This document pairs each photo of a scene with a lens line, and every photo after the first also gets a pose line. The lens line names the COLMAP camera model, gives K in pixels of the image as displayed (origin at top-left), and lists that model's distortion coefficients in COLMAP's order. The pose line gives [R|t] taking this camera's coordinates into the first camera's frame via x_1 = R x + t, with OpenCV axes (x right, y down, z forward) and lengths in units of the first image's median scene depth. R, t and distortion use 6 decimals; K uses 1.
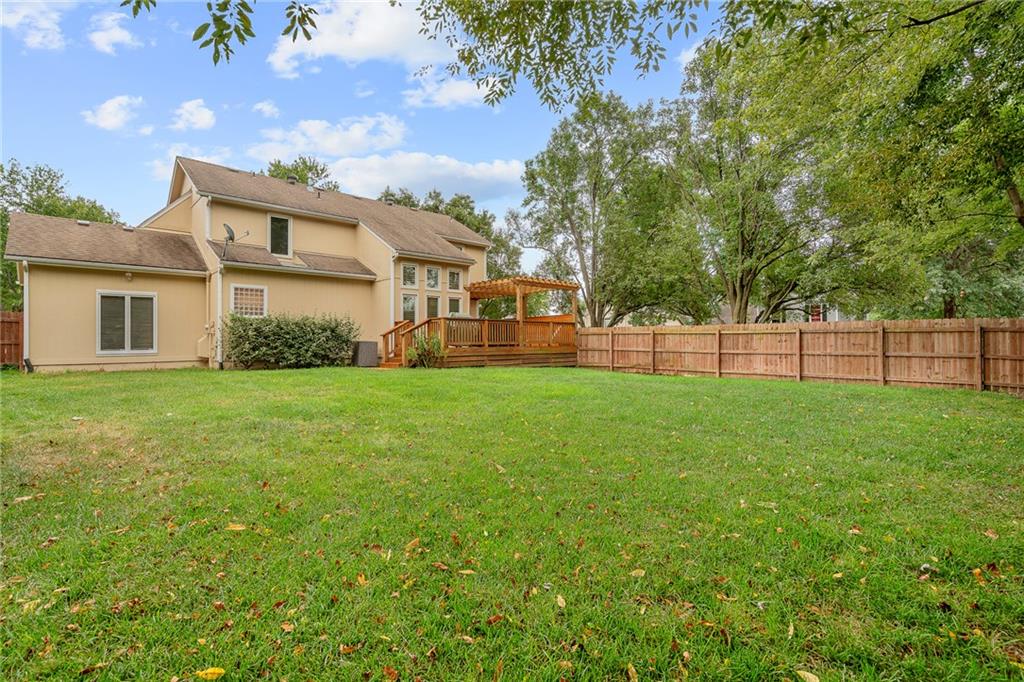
lens RADIAL K [[475.9, 0, 511.8], [0, 475.9, 338.7], [0, 0, 1]] dist [-0.003492, 0.000652]
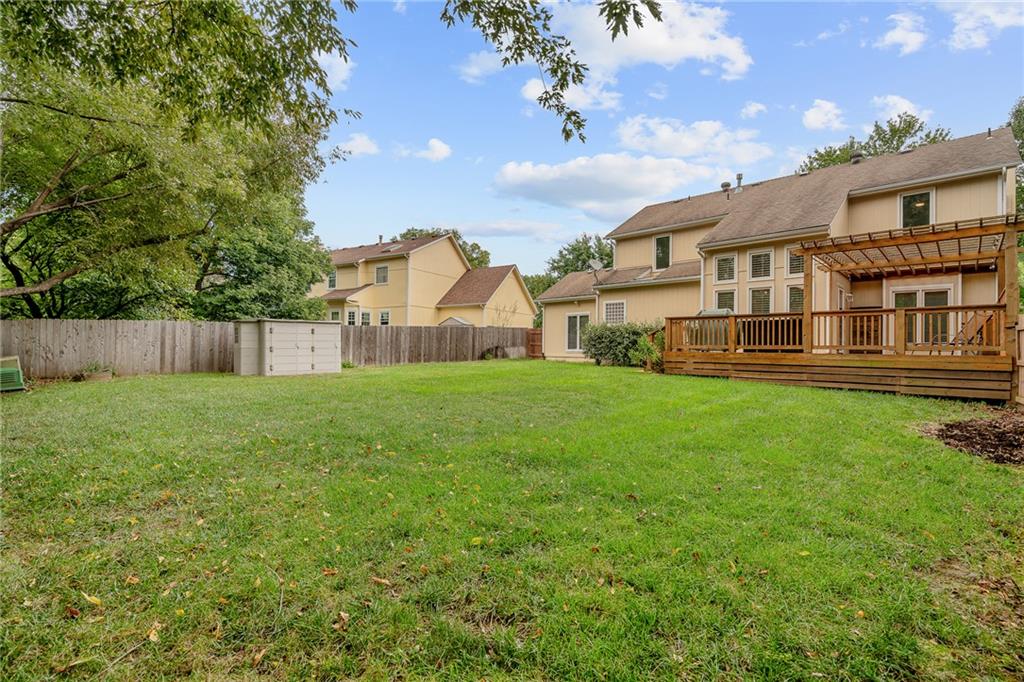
lens RADIAL K [[475.9, 0, 514.0], [0, 475.9, 342.7], [0, 0, 1]] dist [-0.003492, 0.000652]
pose [[0.040161, -0.001148, -0.999193, 0.662250], [0.000549, 0.999999, -0.001127, 0.002888], [0.999193, -0.000504, 0.040161, 0.605099]]
